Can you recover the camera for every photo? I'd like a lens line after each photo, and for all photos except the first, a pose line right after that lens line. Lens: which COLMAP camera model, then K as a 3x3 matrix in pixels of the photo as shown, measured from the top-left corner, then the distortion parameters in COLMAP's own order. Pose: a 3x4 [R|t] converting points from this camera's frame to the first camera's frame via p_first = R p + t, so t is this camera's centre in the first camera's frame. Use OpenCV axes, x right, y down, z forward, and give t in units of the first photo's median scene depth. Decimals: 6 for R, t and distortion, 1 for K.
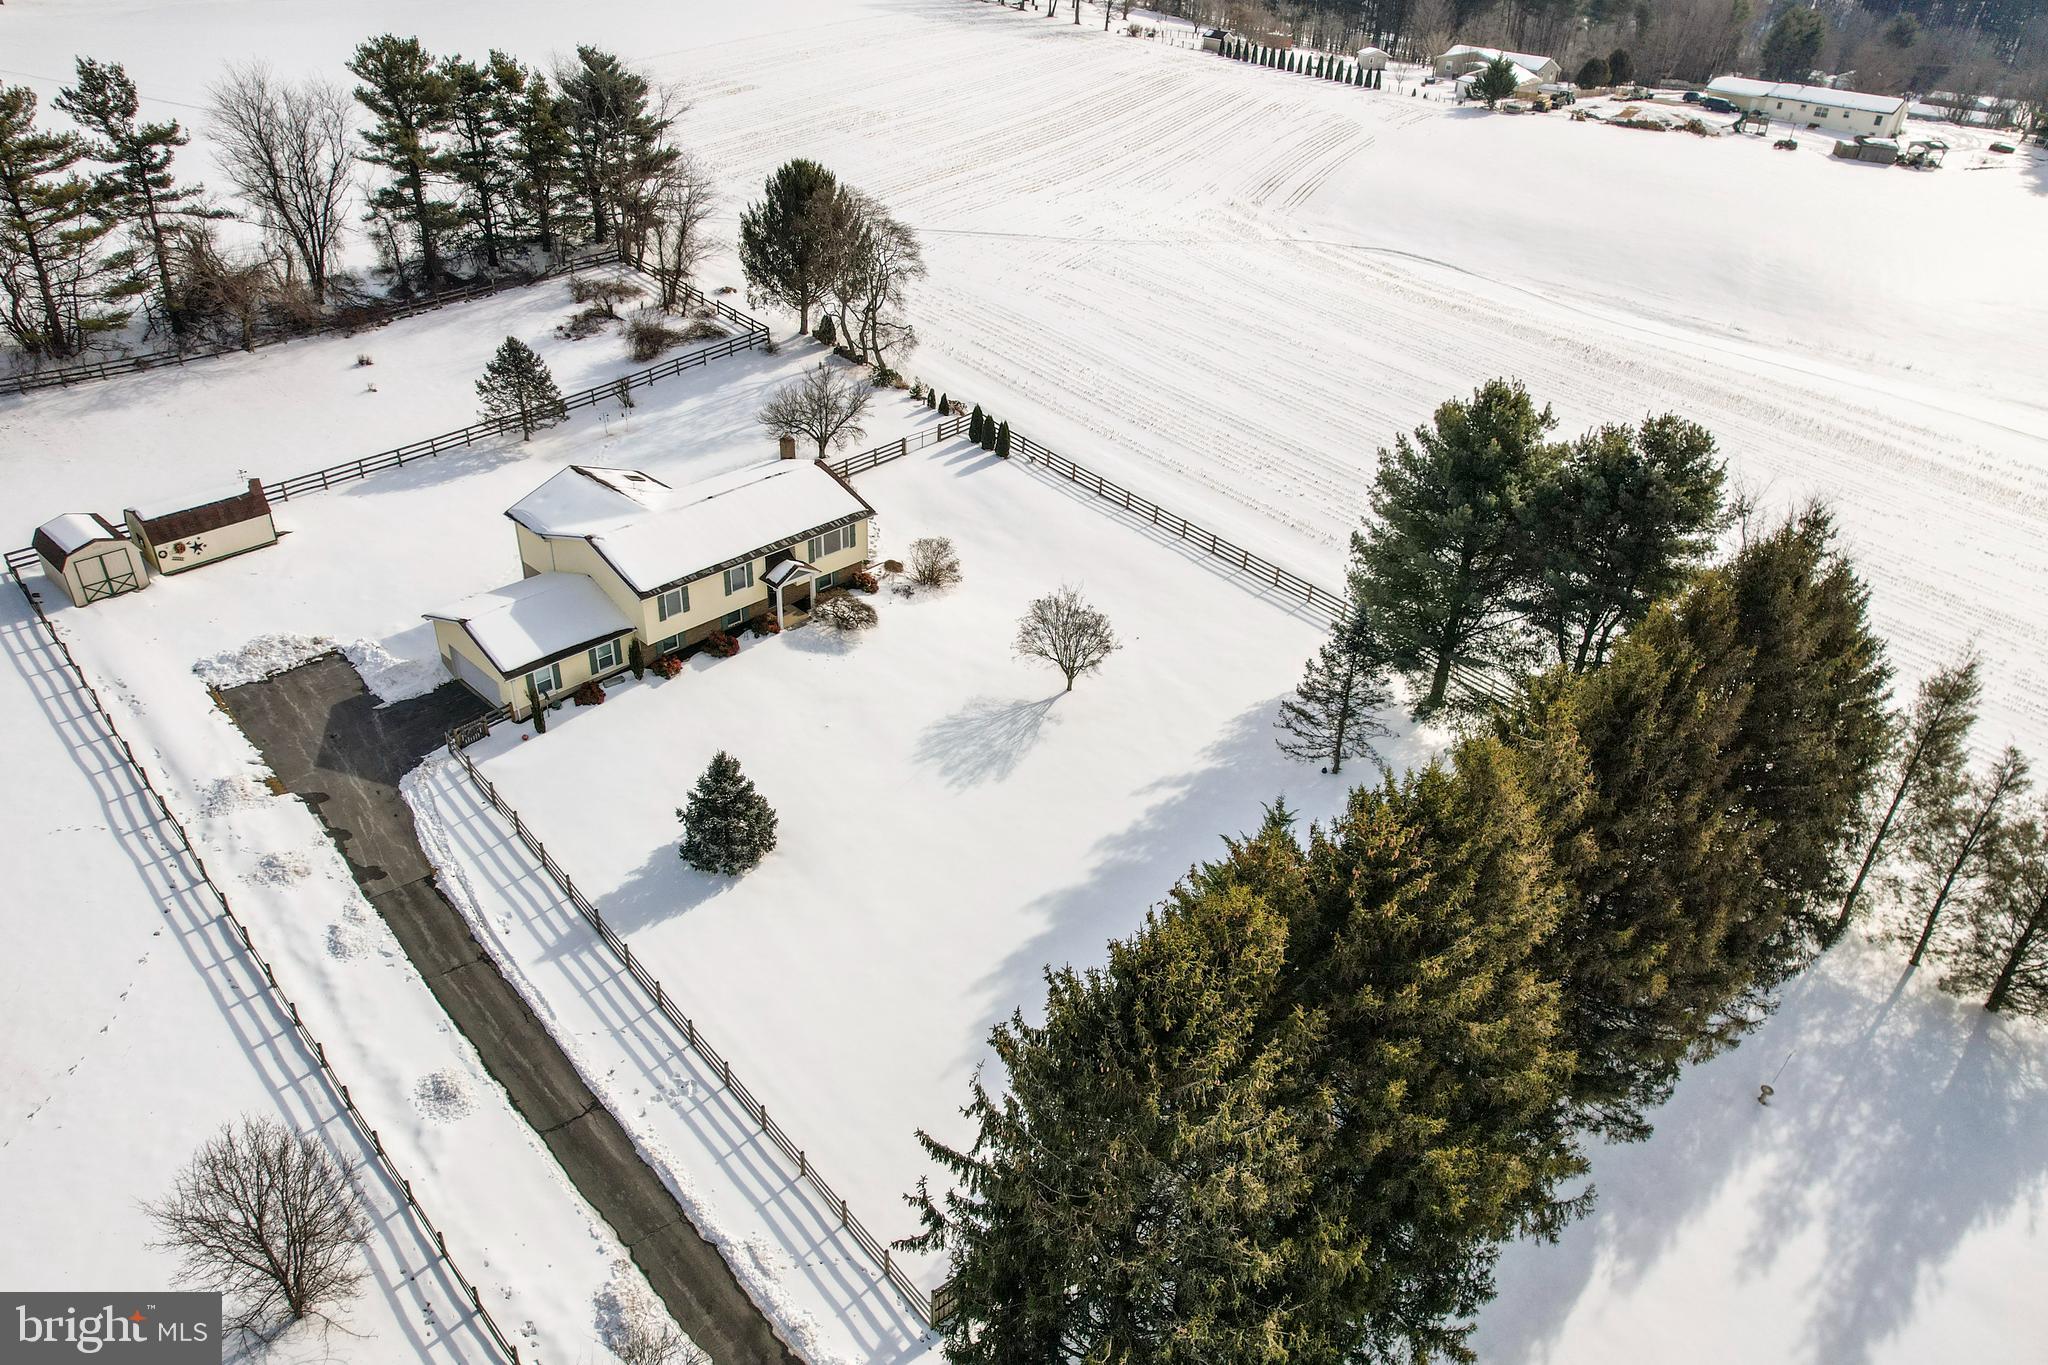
lens RADIAL K [[1393.1, 0, 1023.5], [0, 1393.1, 684.9], [0, 0, 1]] dist [-0.081257, 0.076275]
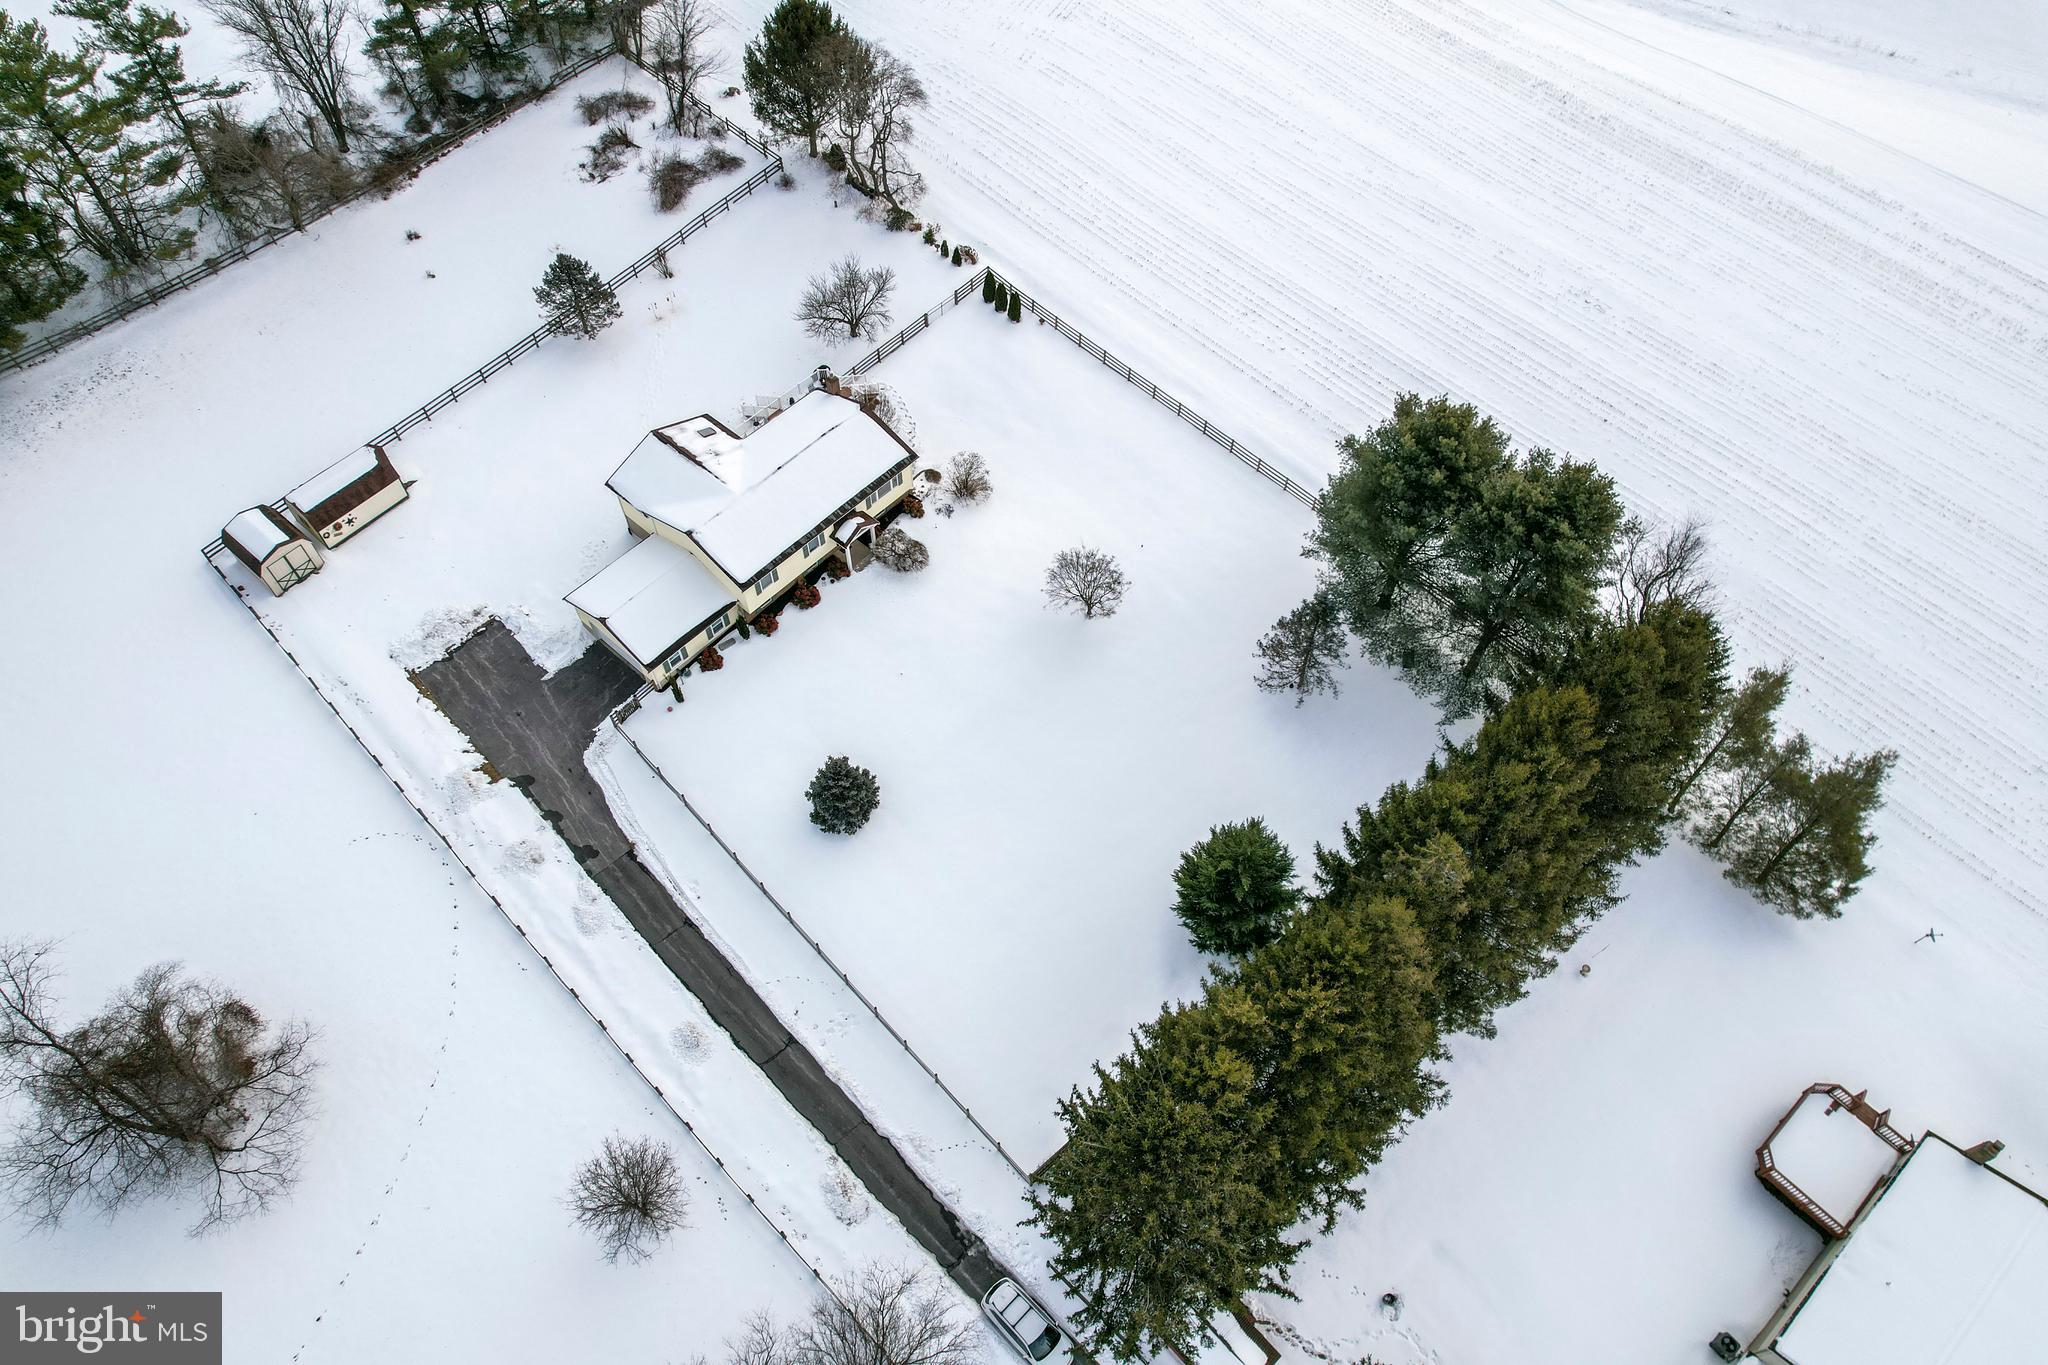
lens RADIAL K [[1312.8, 0, 1024.0], [0, 1312.8, 682.5], [0, 0, 1]] dist [-0.081713, 0.077171]
pose [[0.998565, -0.052744, -0.009253, -0.017491], [0.052060, 0.915724, 0.398421, -0.403463], [-0.012542, -0.398331, 0.917156, -0.096270]]
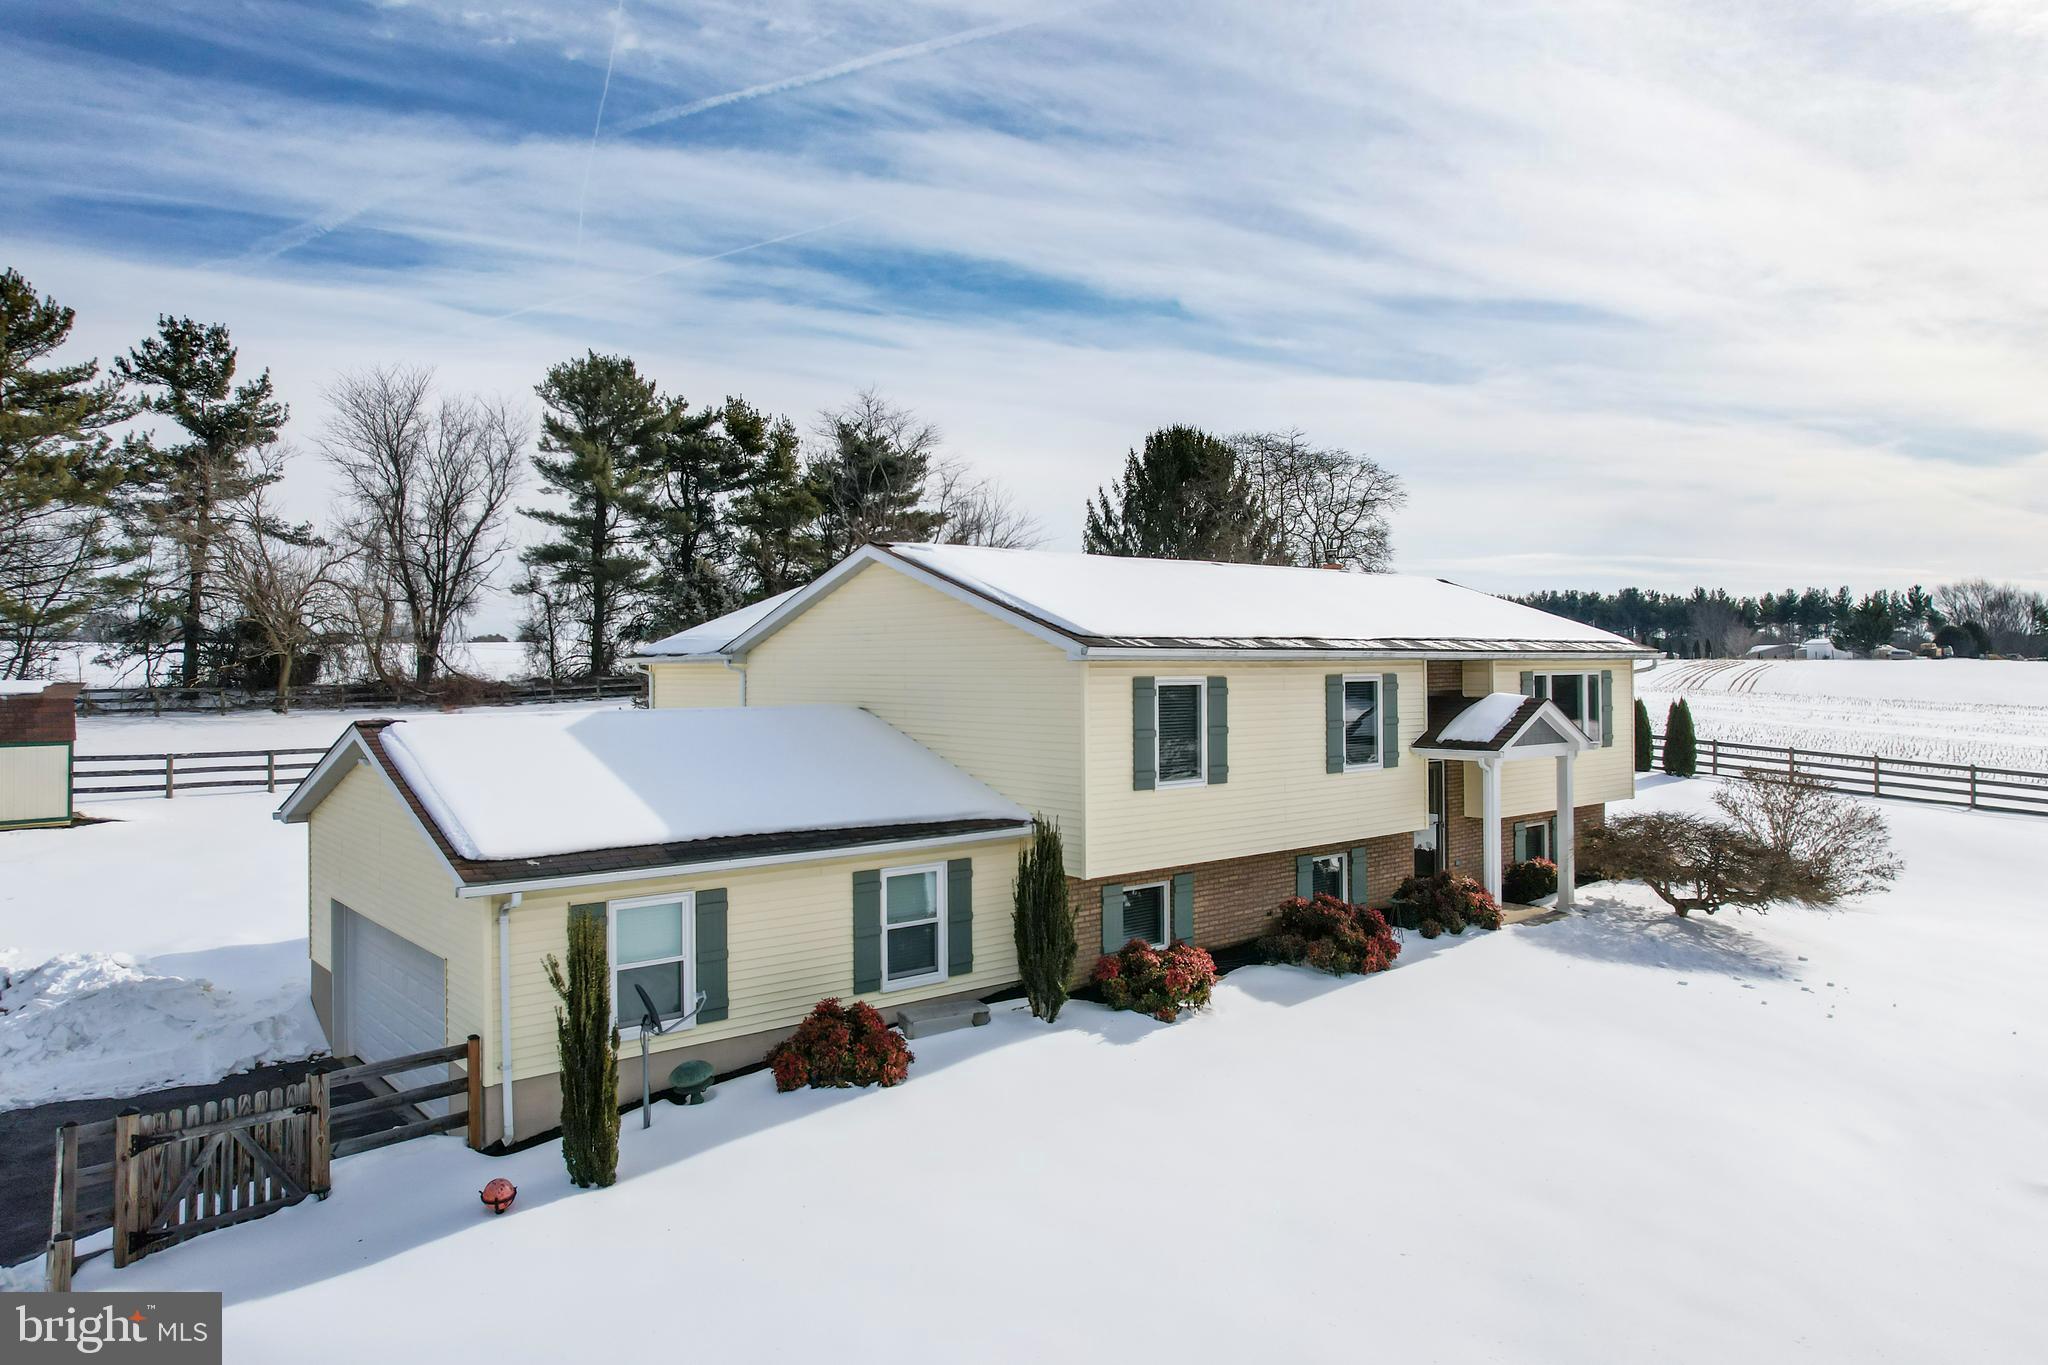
lens RADIAL K [[1347.5, 0, 1019.5], [0, 1347.5, 661.5], [0, 0, 1]] dist [-0.055453, 0.042050]
pose [[0.992799, -0.046356, -0.110458, -0.241105], [-0.020107, 0.844523, -0.535141, 0.063511], [0.118091, 0.533508, 0.837510, 0.735882]]
